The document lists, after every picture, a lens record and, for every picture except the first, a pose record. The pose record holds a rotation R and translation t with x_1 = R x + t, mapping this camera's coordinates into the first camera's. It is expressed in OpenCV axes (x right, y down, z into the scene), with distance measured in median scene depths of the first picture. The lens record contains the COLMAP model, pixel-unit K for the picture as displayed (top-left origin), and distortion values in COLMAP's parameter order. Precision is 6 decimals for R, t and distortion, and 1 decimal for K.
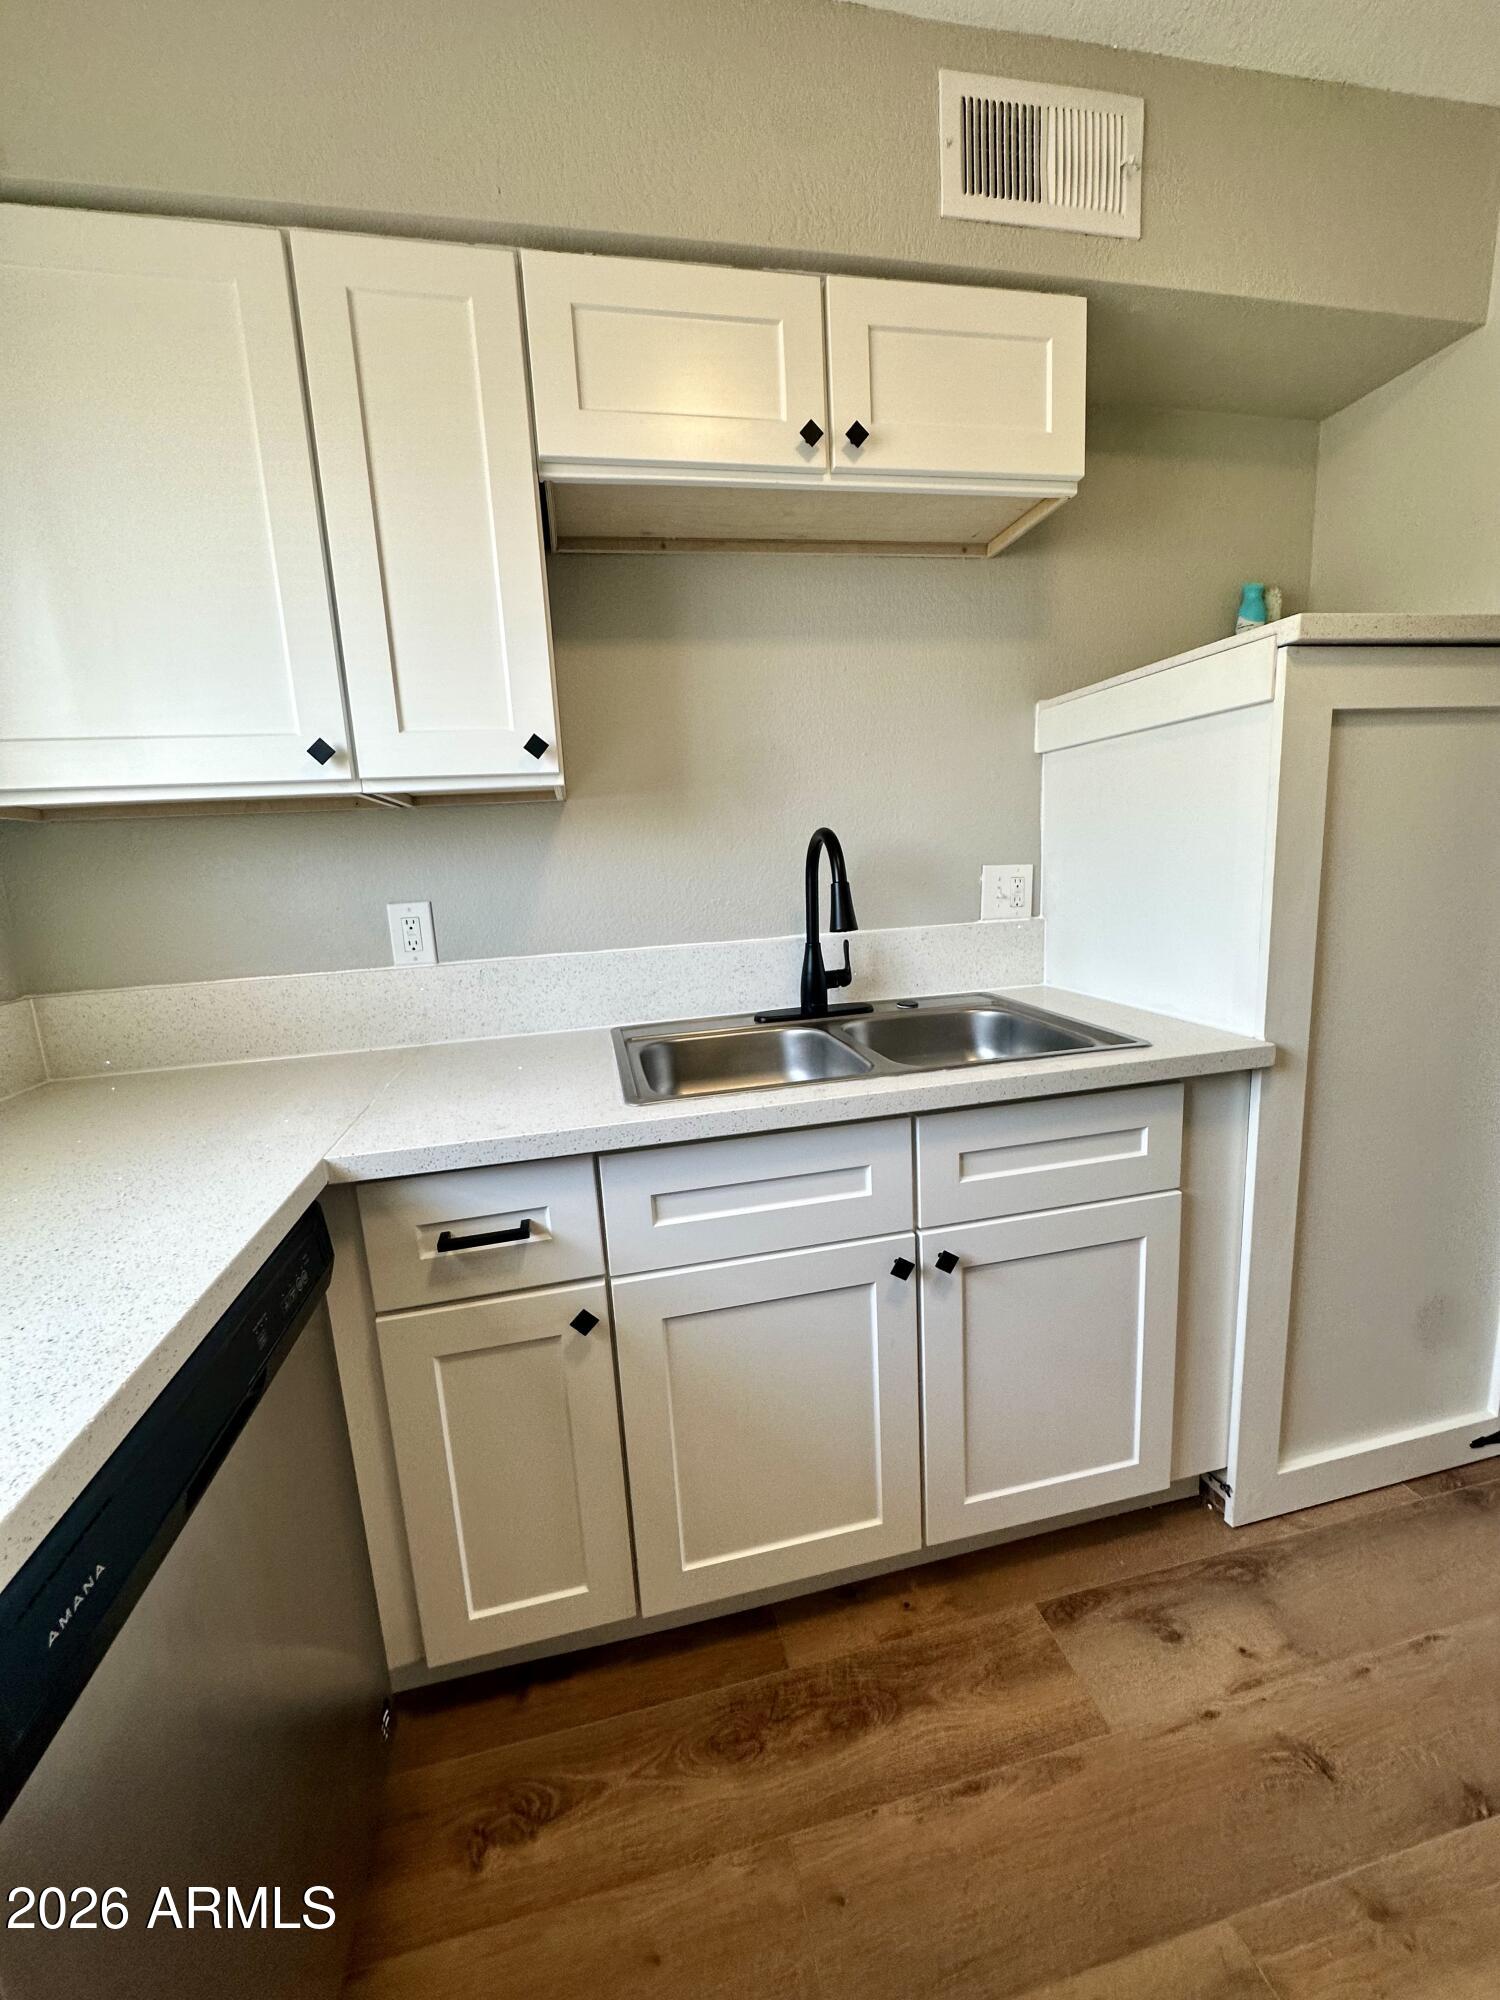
lens RADIAL K [[806.2, 0, 754.5], [0, 806.2, 999.6], [0, 0, 1]] dist [0.001103, 0.002257]
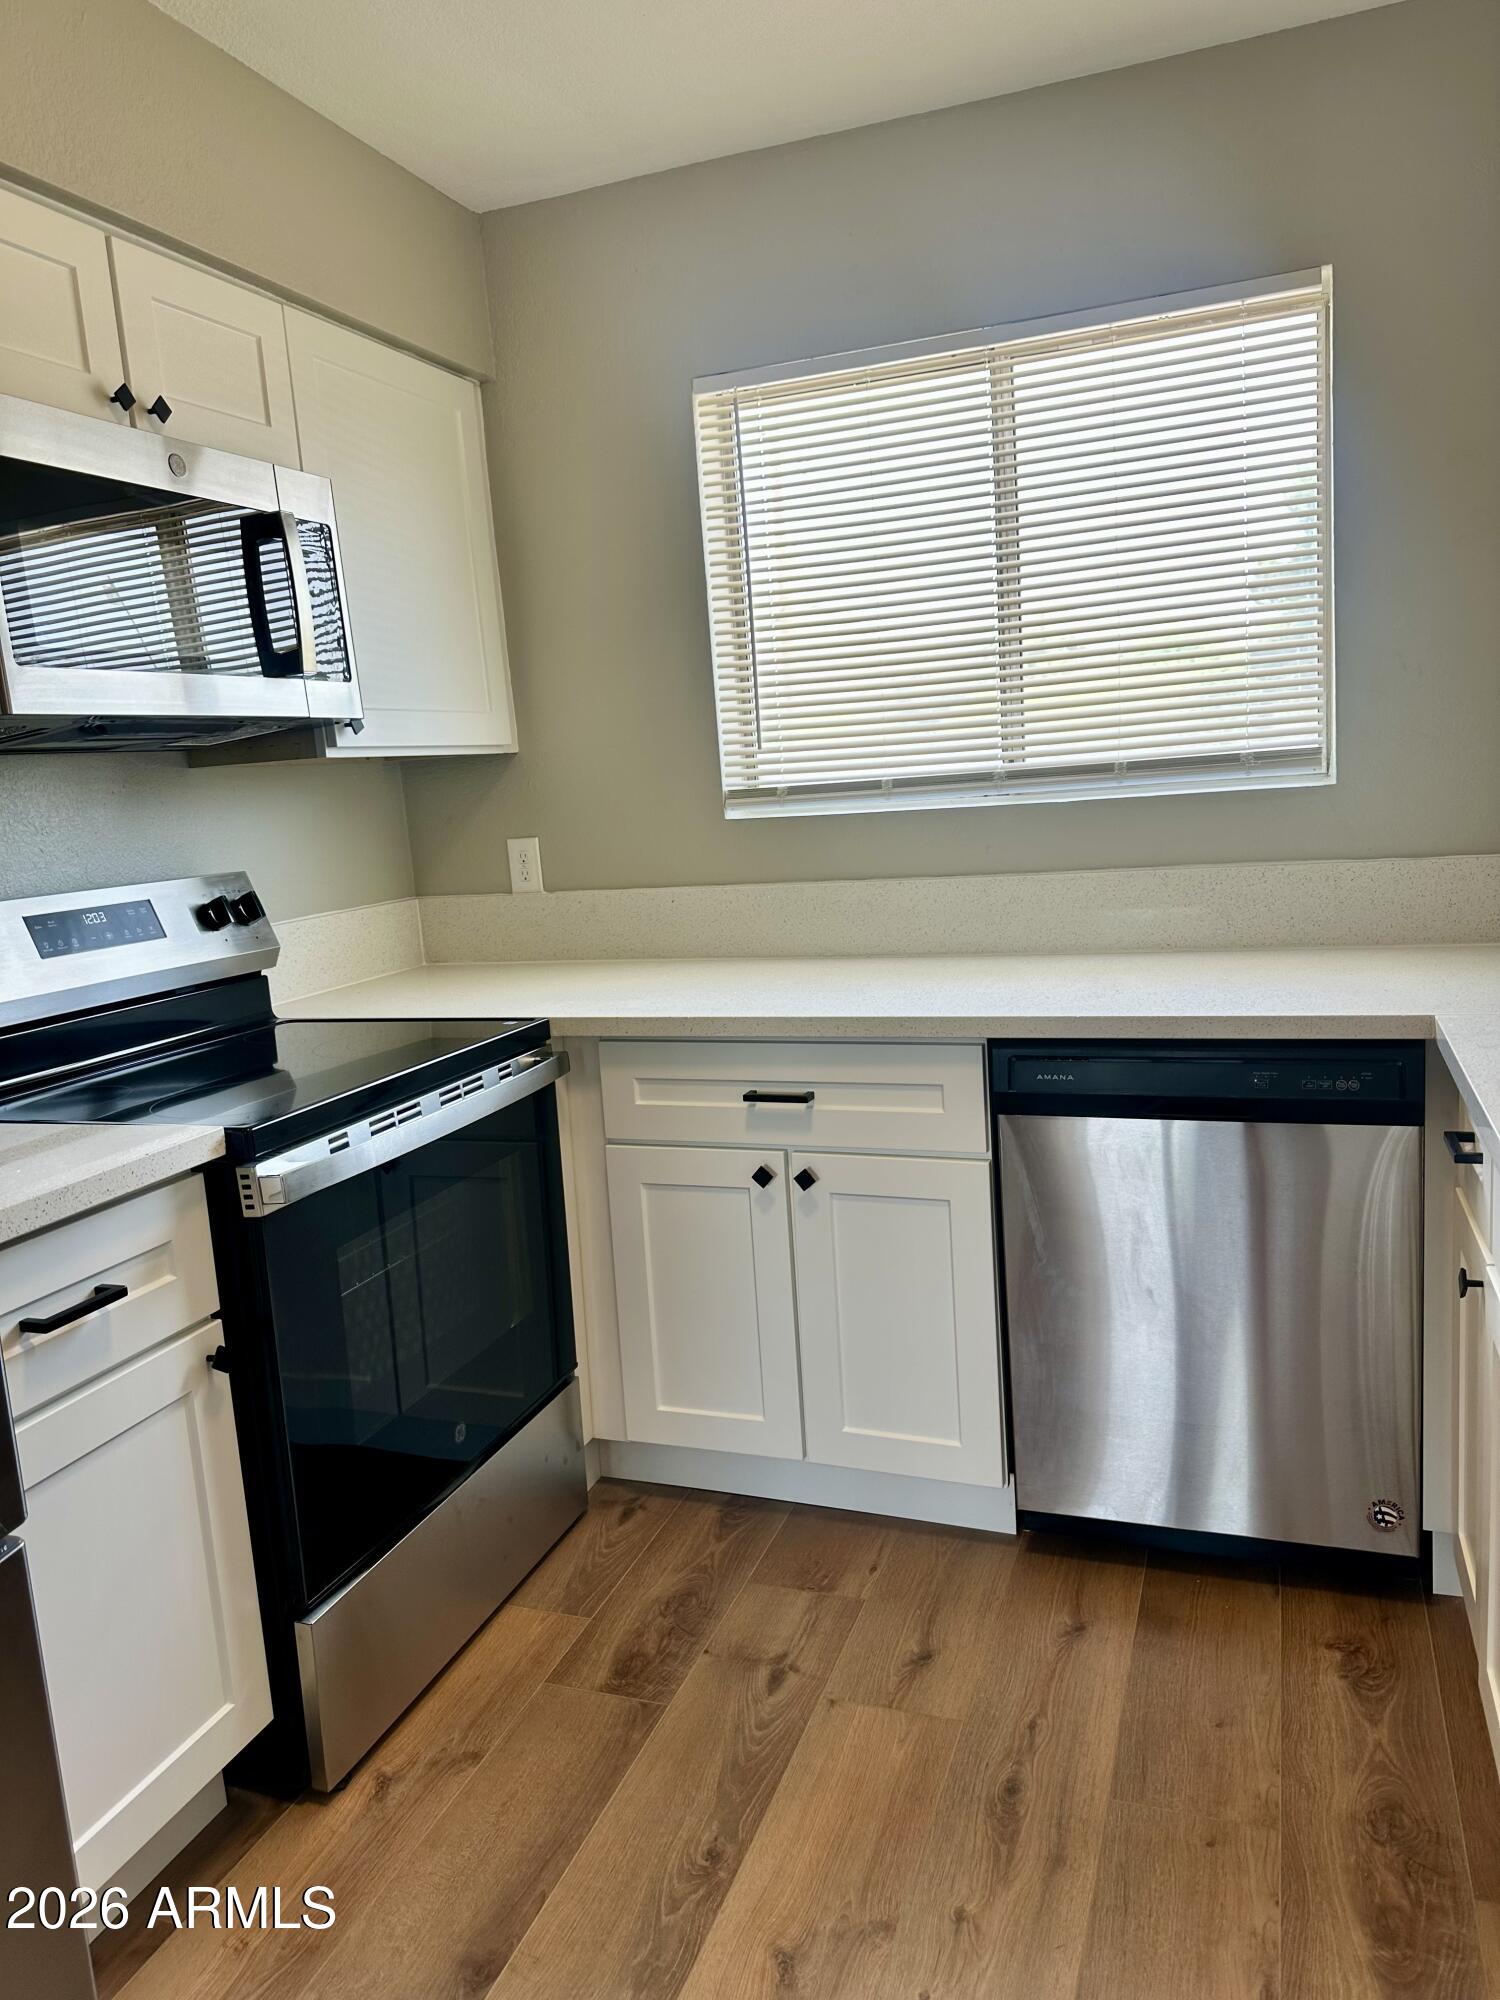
lens RADIAL K [[1441.4, 0, 762.6], [0, 1441.4, 993.0], [0, 0, 1]] dist [0.079798, -0.046422]
pose [[-0.520986, 0.227273, -0.822752, 1.414000], [-0.049305, 0.954278, 0.294826, -0.341622], [0.852140, 0.194166, -0.485960, 1.034857]]
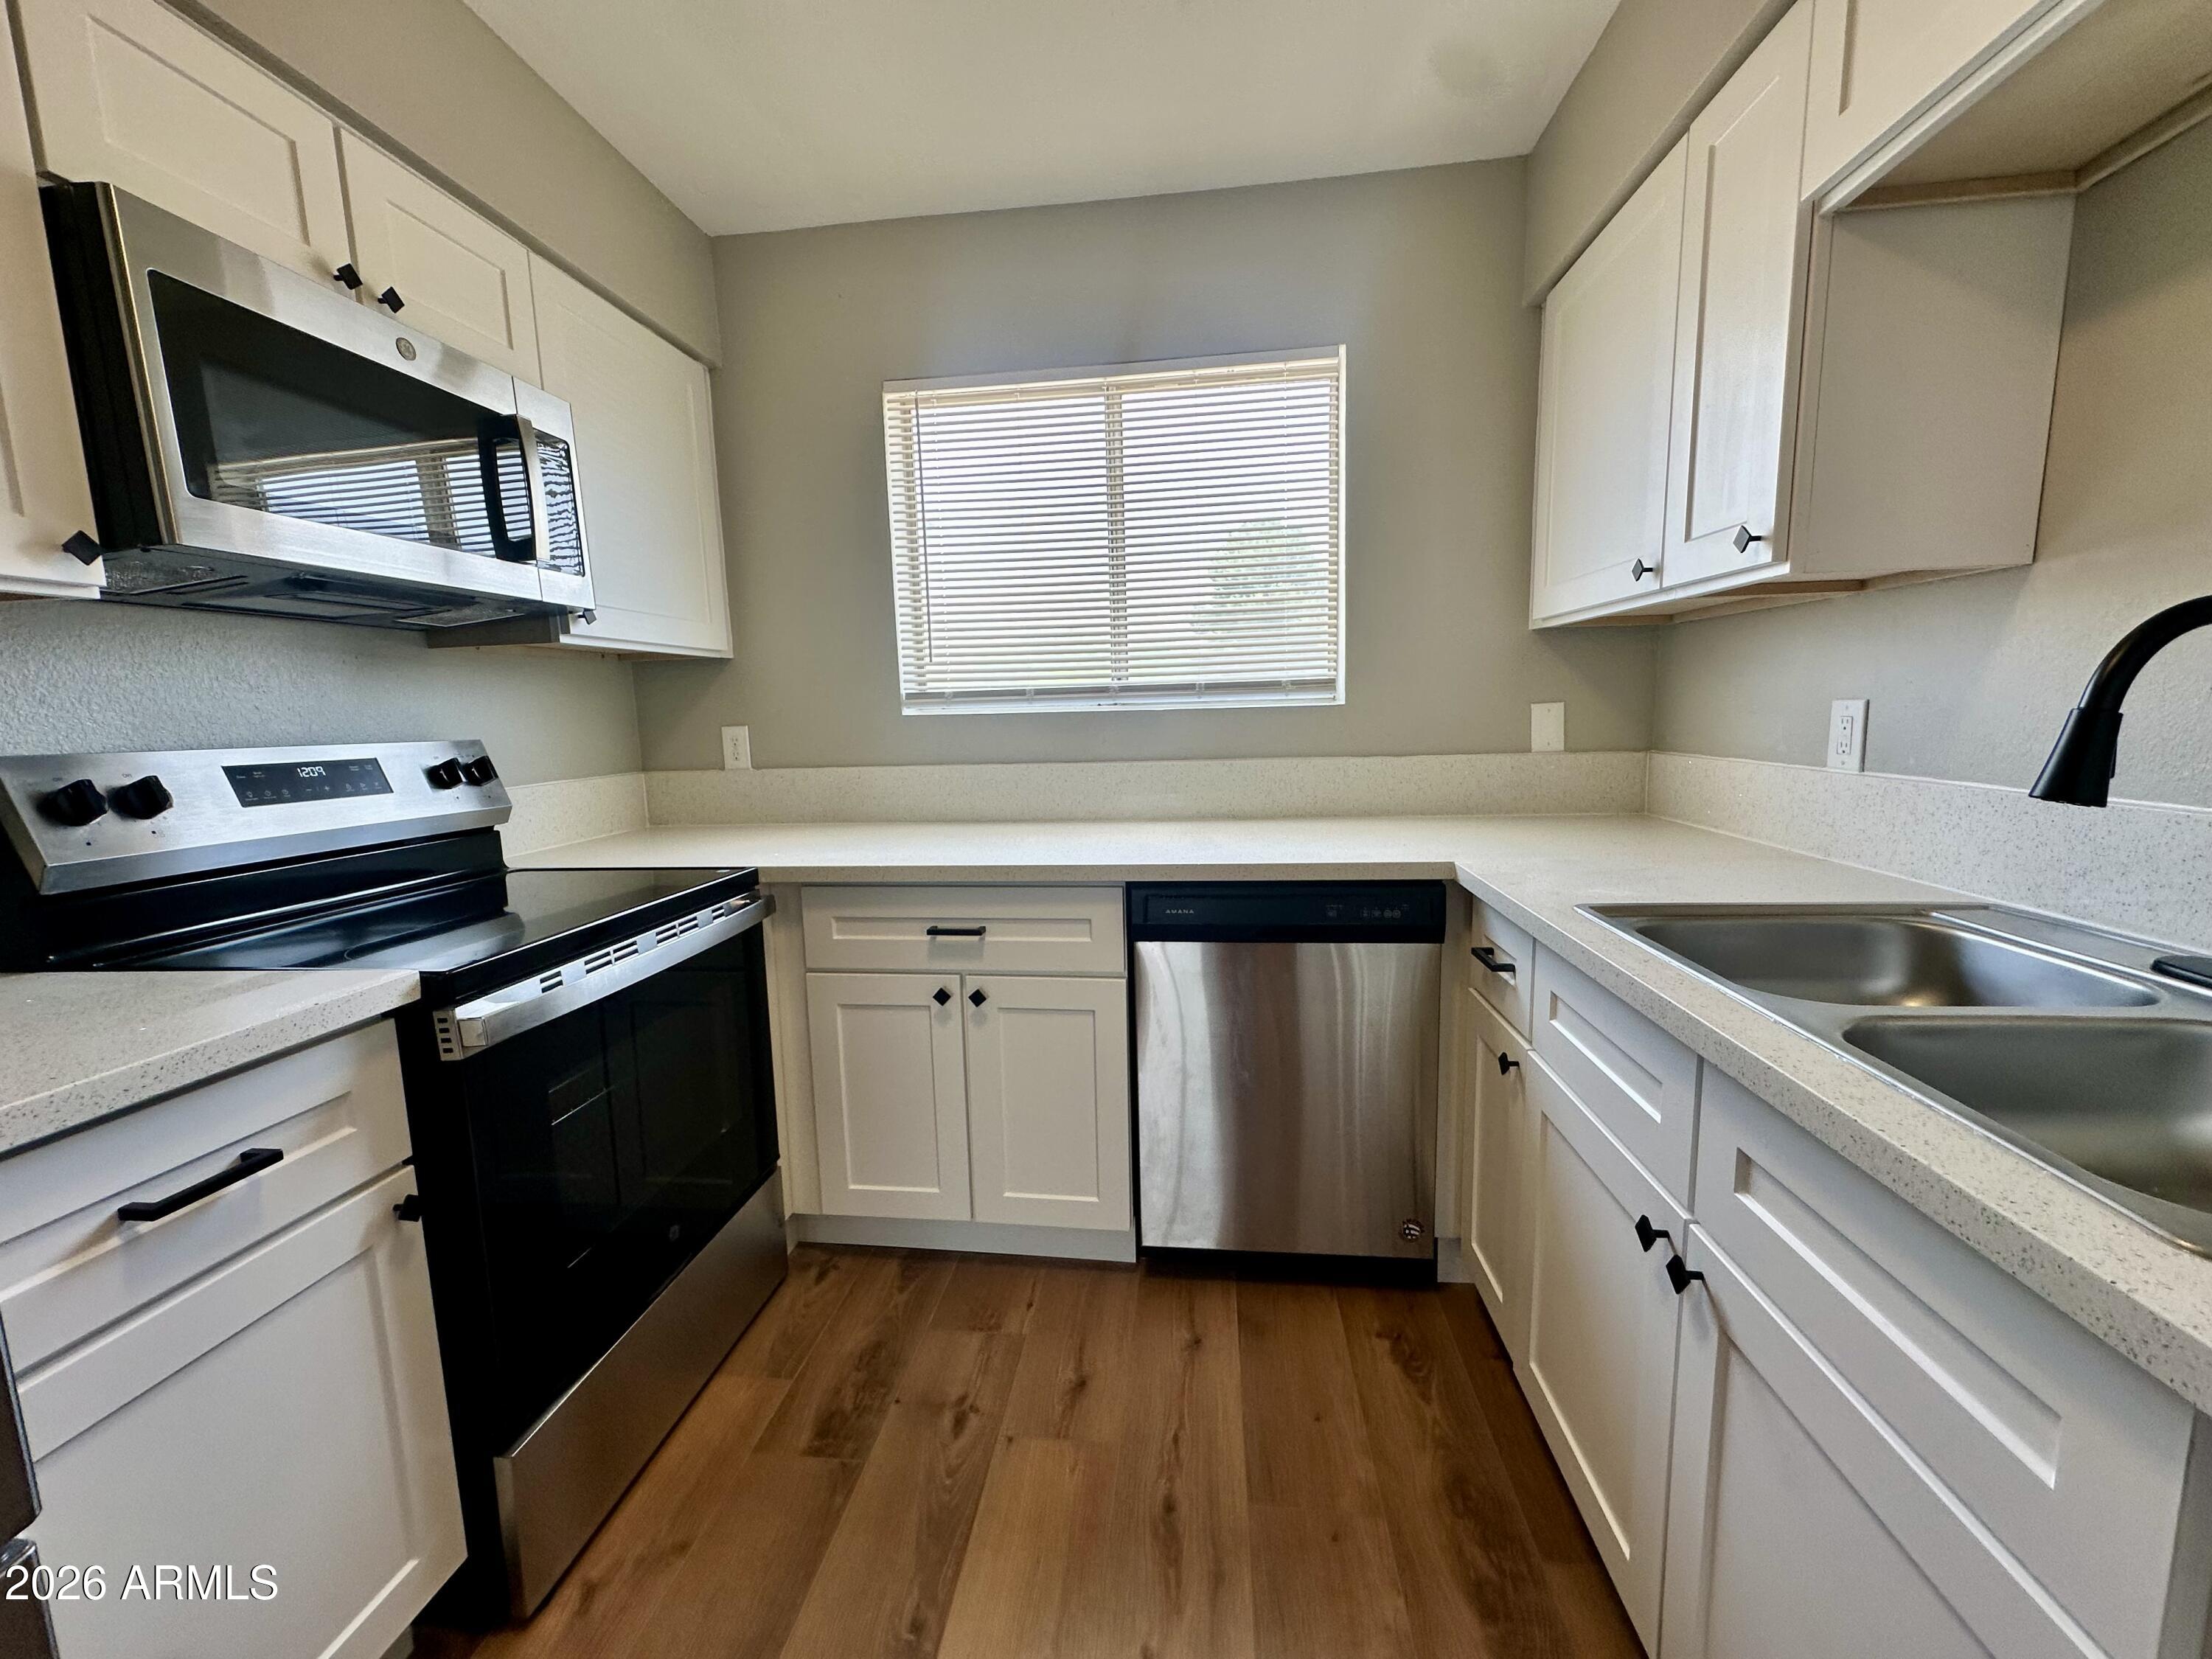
lens RADIAL K [[891.7, 0, 1102.8], [0, 891.7, 827.8], [0, 0, 1]] dist [0.001103, 0.002257]
pose [[-0.316847, 0.194076, -0.928409, 1.073187], [-0.117783, 0.963214, 0.241549, -0.172338], [0.941135, 0.185884, -0.282333, 0.726213]]
